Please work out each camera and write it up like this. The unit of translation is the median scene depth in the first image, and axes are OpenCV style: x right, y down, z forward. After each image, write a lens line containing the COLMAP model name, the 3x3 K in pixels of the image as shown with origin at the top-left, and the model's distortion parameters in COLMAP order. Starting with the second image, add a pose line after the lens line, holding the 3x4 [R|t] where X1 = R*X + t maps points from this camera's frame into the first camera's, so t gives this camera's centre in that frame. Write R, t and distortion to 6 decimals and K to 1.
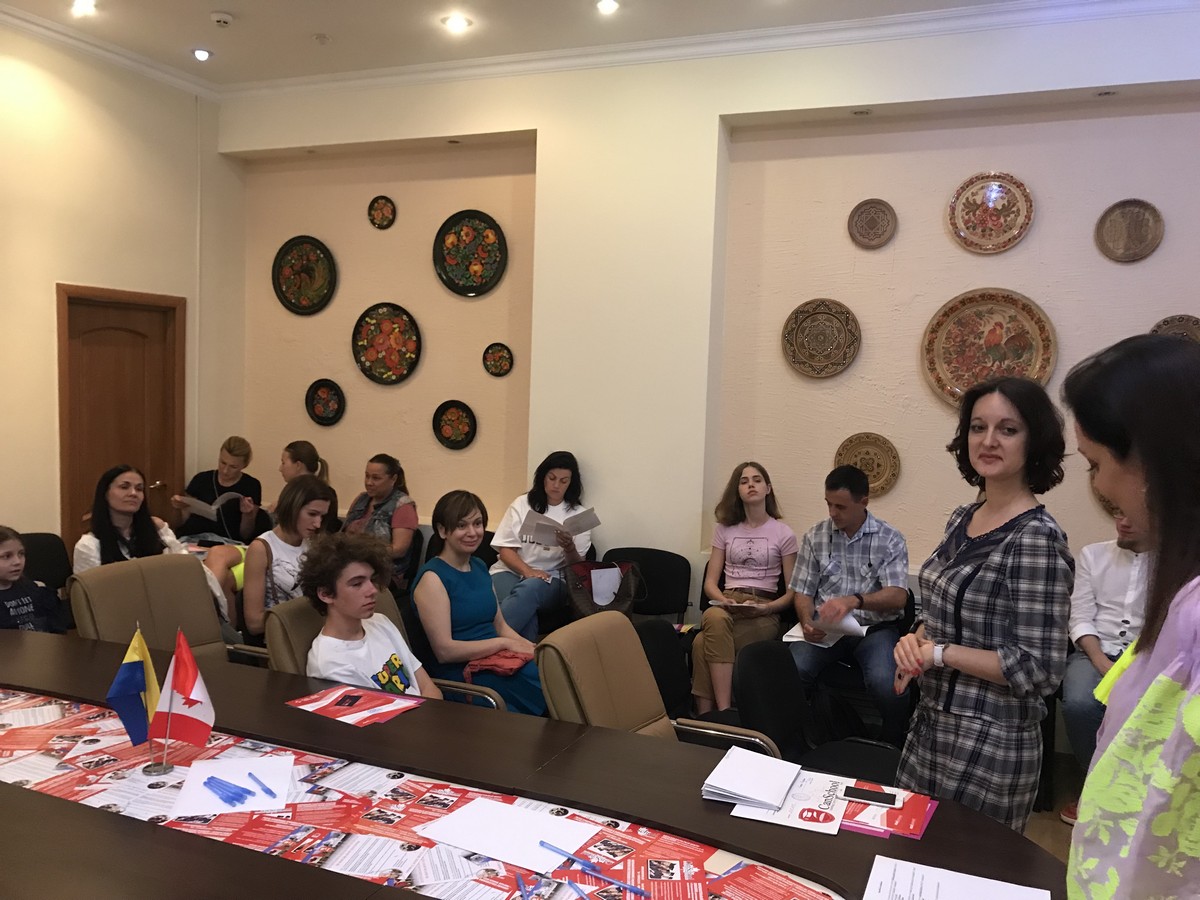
lens RADIAL K [[989.4, 0, 603.4], [0, 989.4, 449.2], [0, 0, 1]] dist [-0.033746, 0.083251]
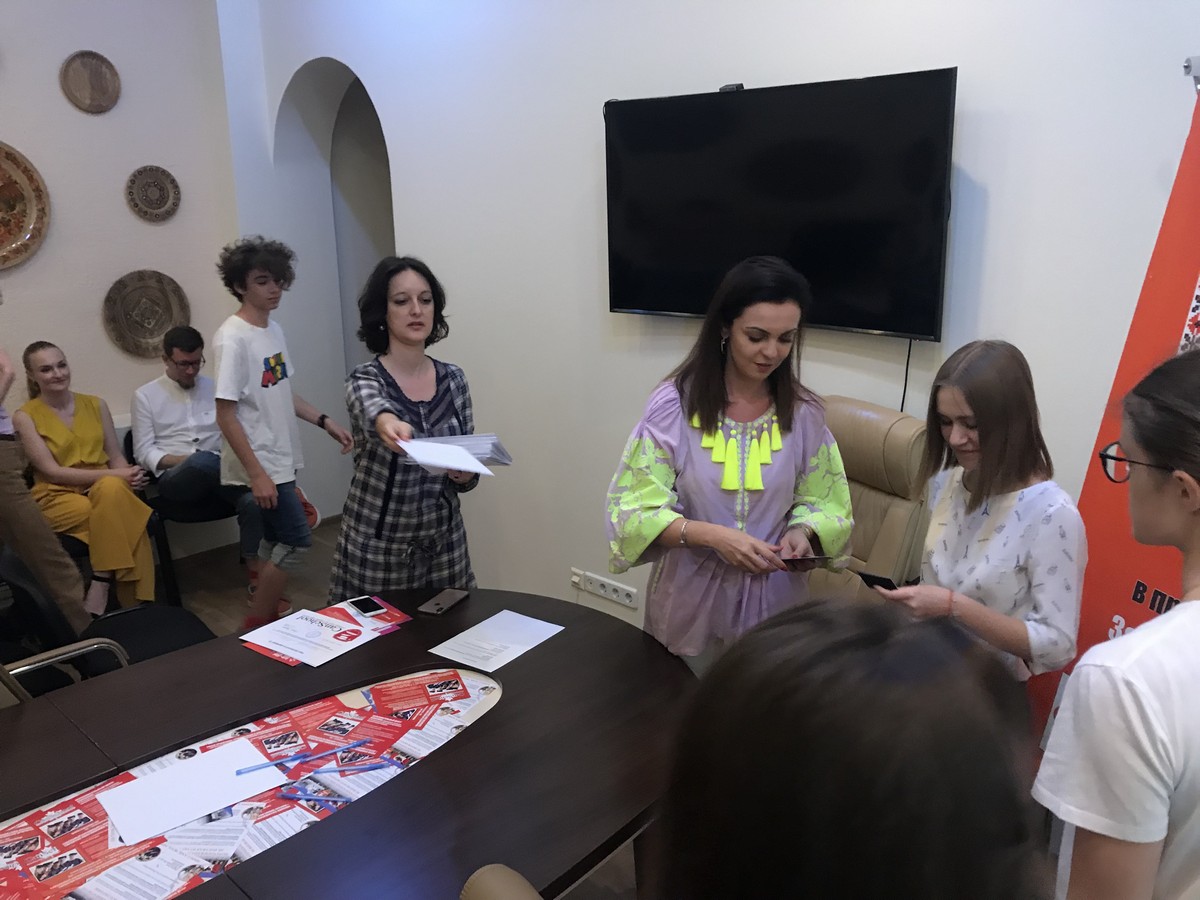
lens RADIAL K [[976.6, 0, 597.3], [0, 976.6, 449.9], [0, 0, 1]] dist [0.004272, 0.006071]
pose [[0.354503, -0.268763, 0.895597, -0.698602], [0.080328, 0.963014, 0.257198, -0.152338], [-0.931598, -0.019236, 0.362980, 0.250466]]
